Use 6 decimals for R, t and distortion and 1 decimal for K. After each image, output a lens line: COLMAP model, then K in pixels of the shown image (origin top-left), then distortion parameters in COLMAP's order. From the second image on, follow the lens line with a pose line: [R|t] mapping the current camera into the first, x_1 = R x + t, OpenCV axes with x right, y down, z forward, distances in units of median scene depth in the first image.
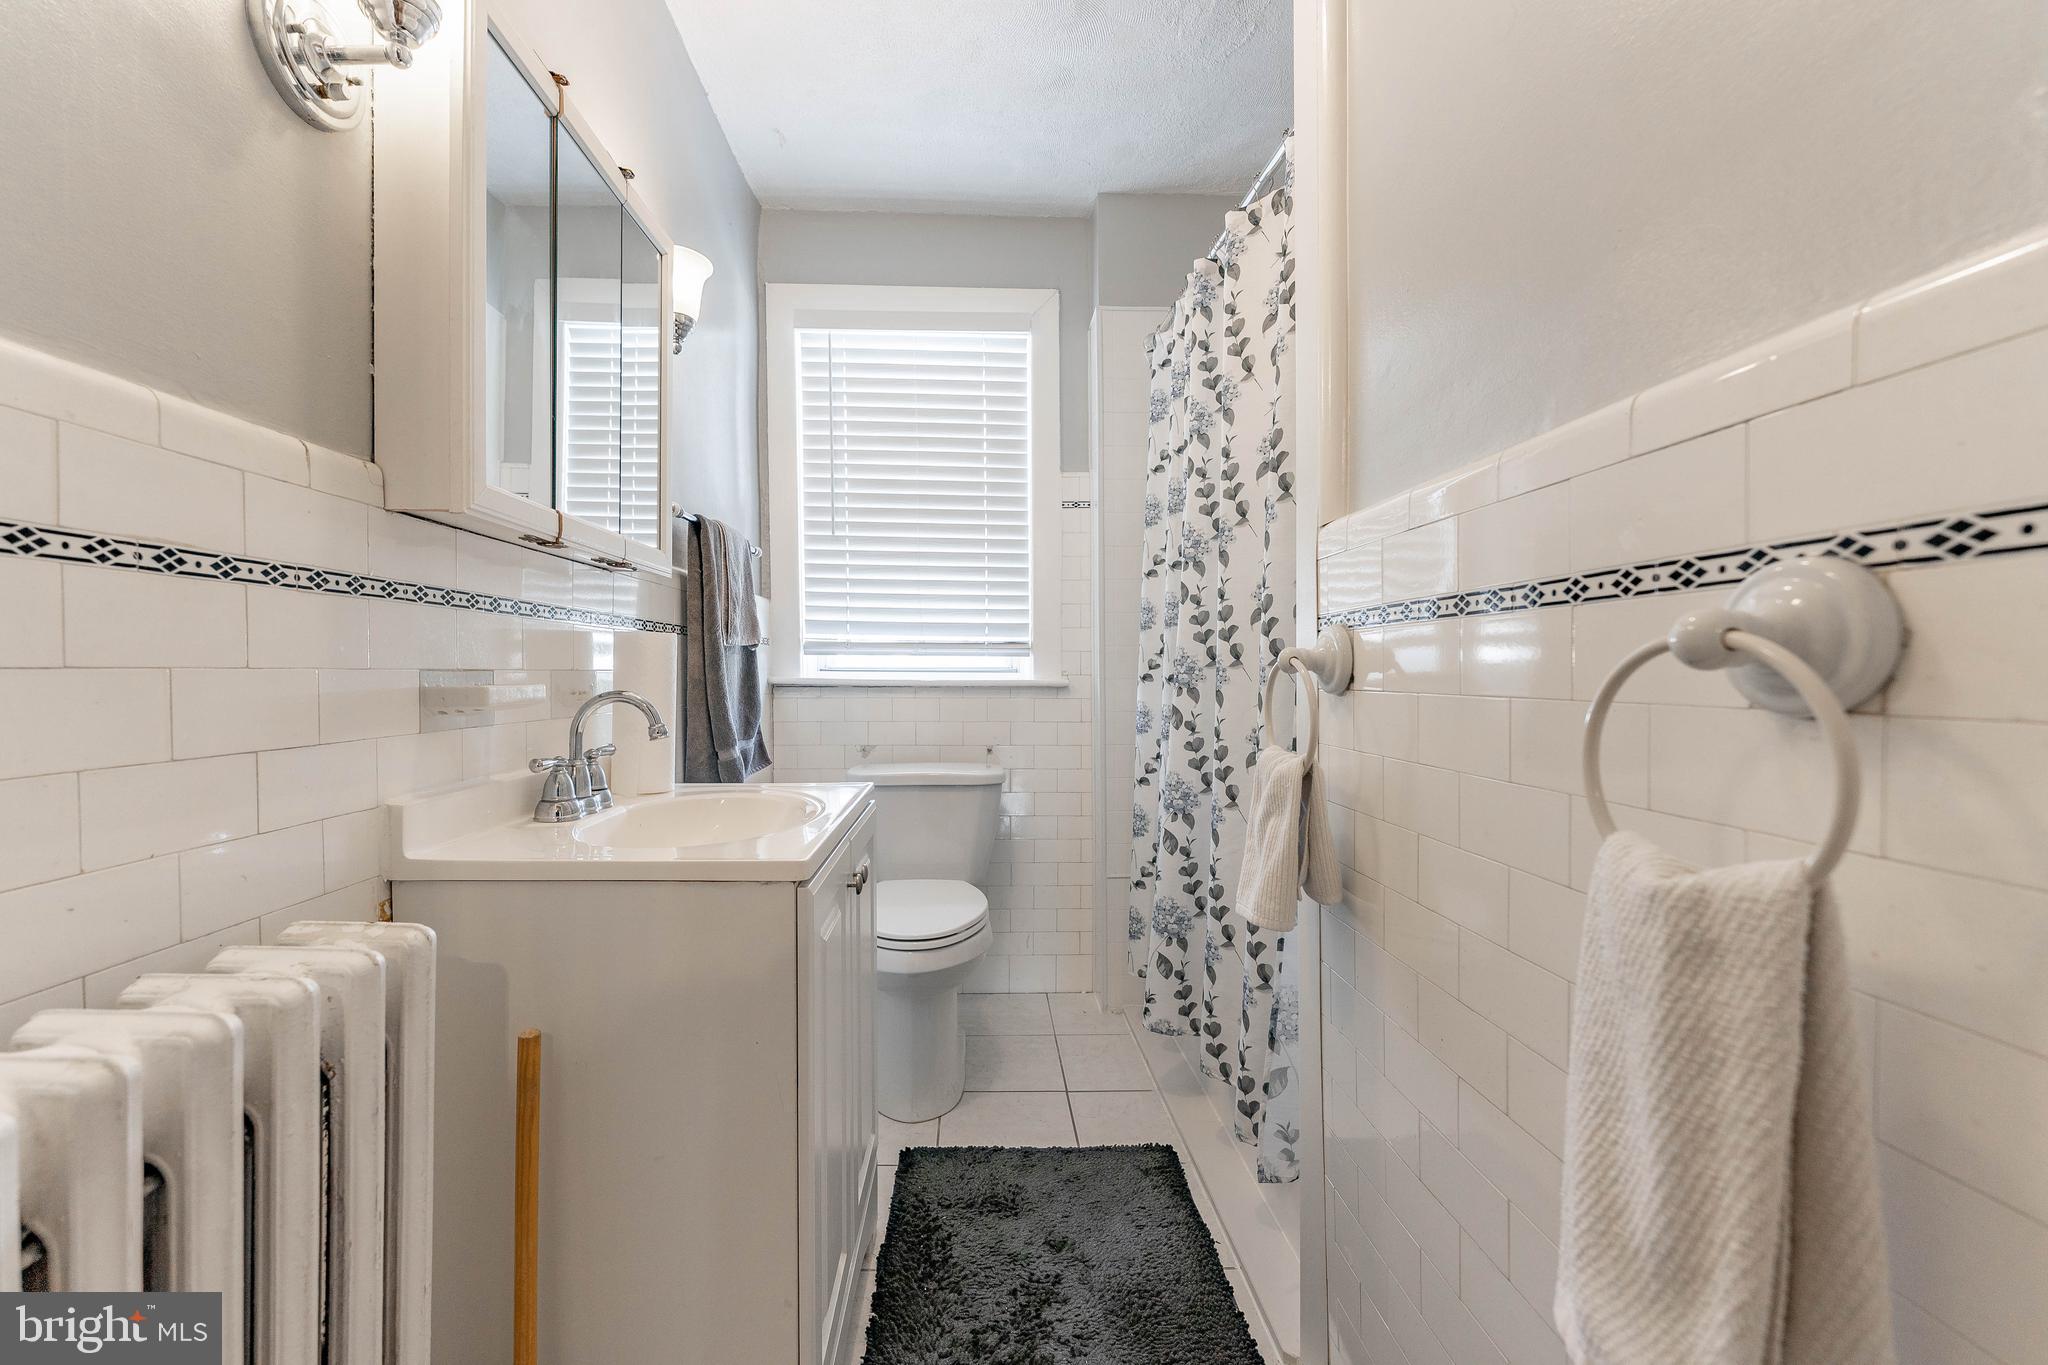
lens RADIAL K [[838.4, 0, 1017.8], [0, 838.4, 675.3], [0, 0, 1]] dist [-0.000466, -0.000384]
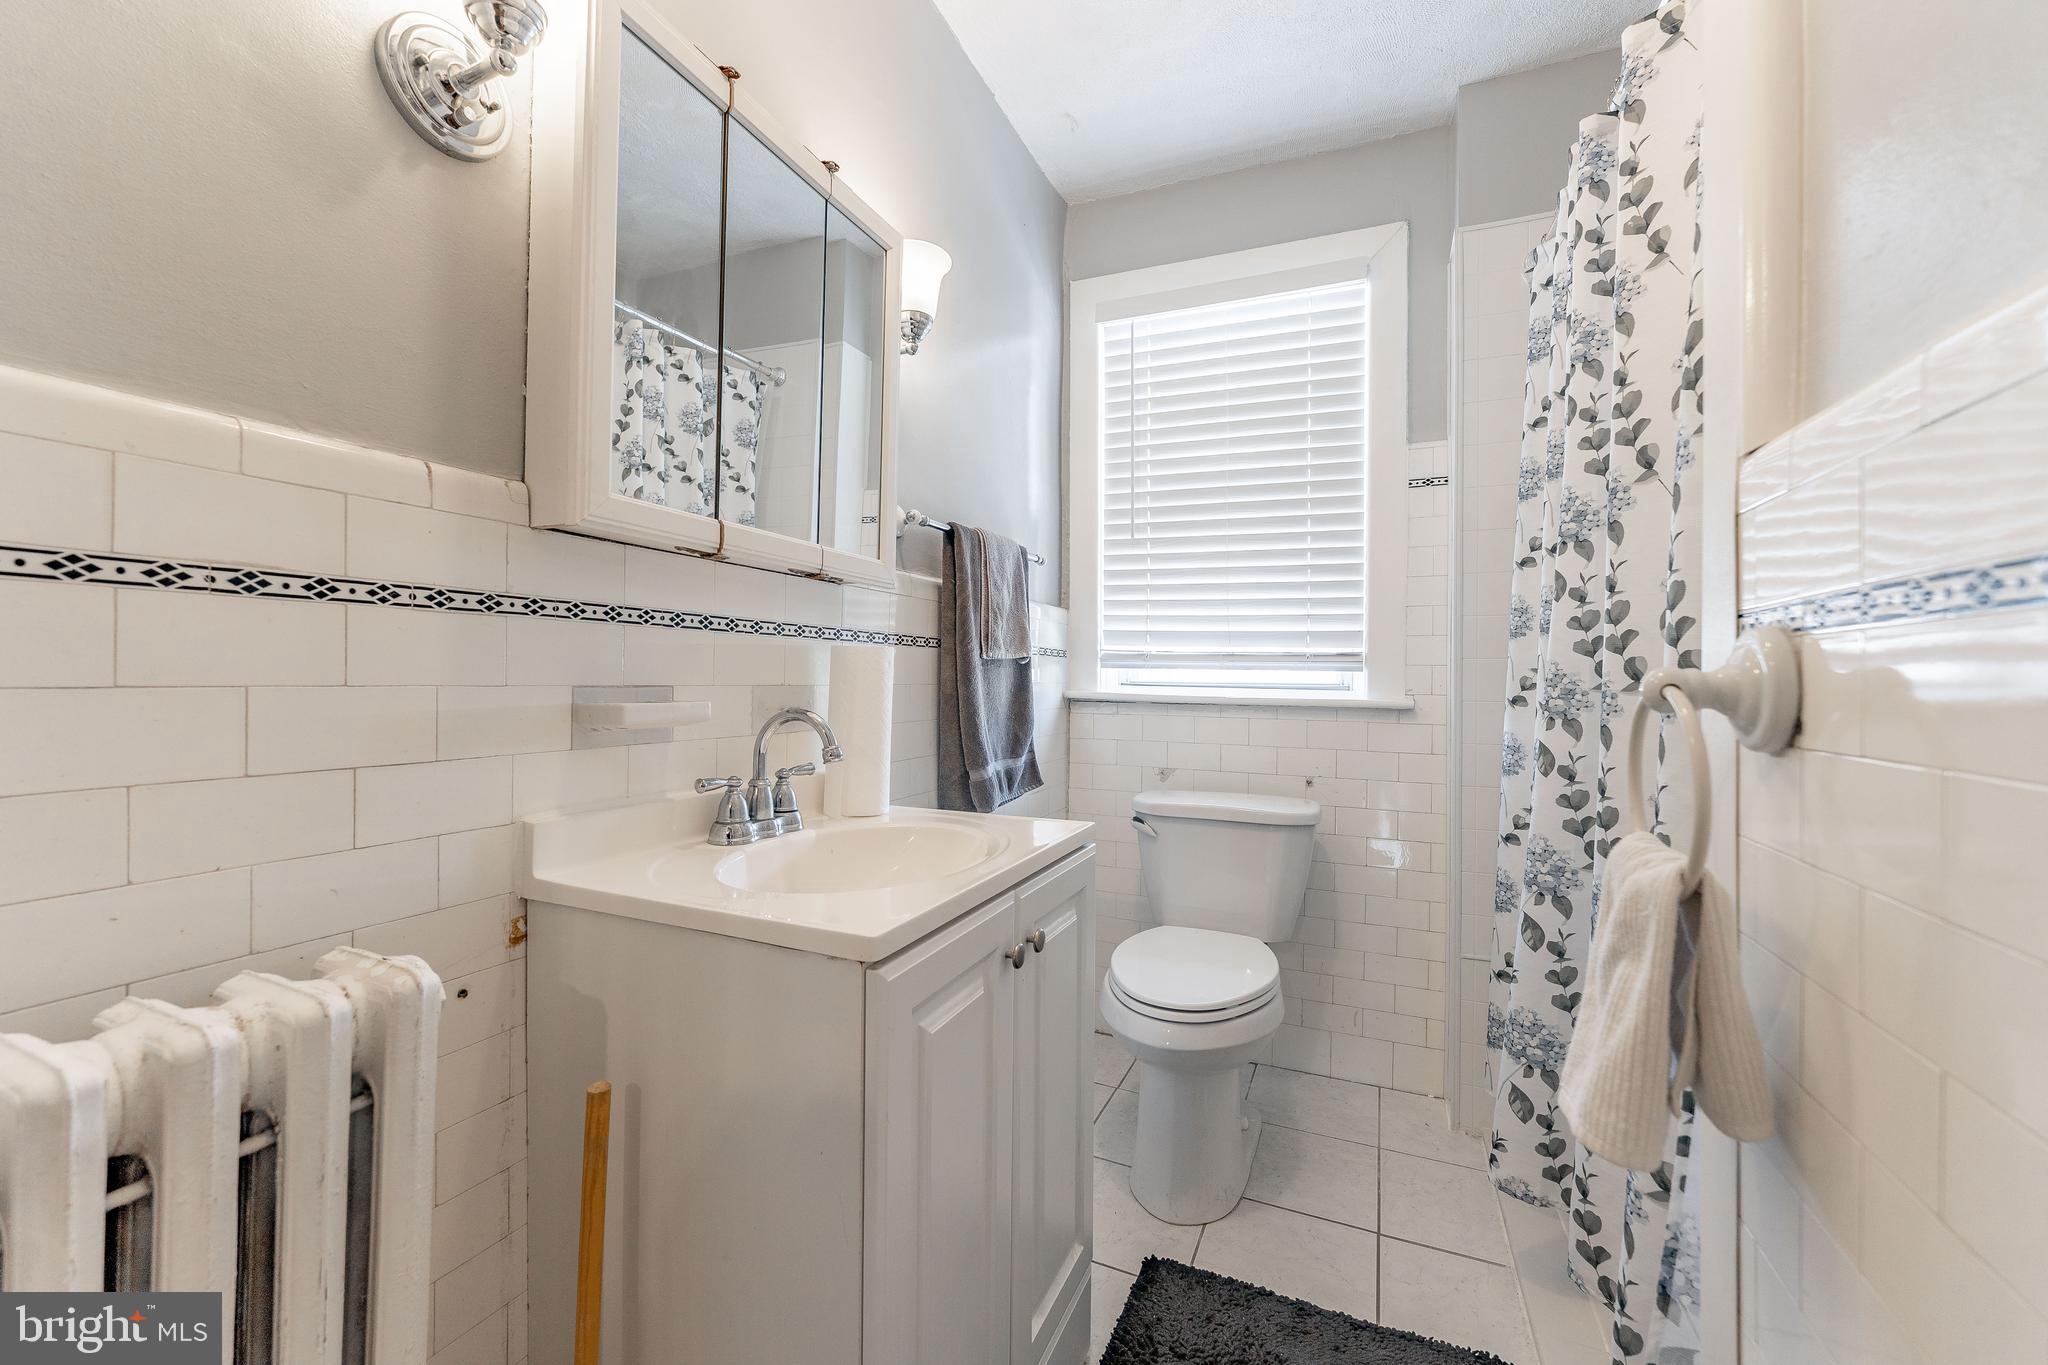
lens RADIAL K [[838.4, 0, 1017.8], [0, 838.4, 675.3], [0, 0, 1]] dist [-0.000466, -0.000384]
pose [[0.900092, 0.009402, -0.435598, 0.096200], [-0.014684, 0.999854, -0.008761, -0.008983], [0.435452, 0.014283, 0.900099, 0.158099]]
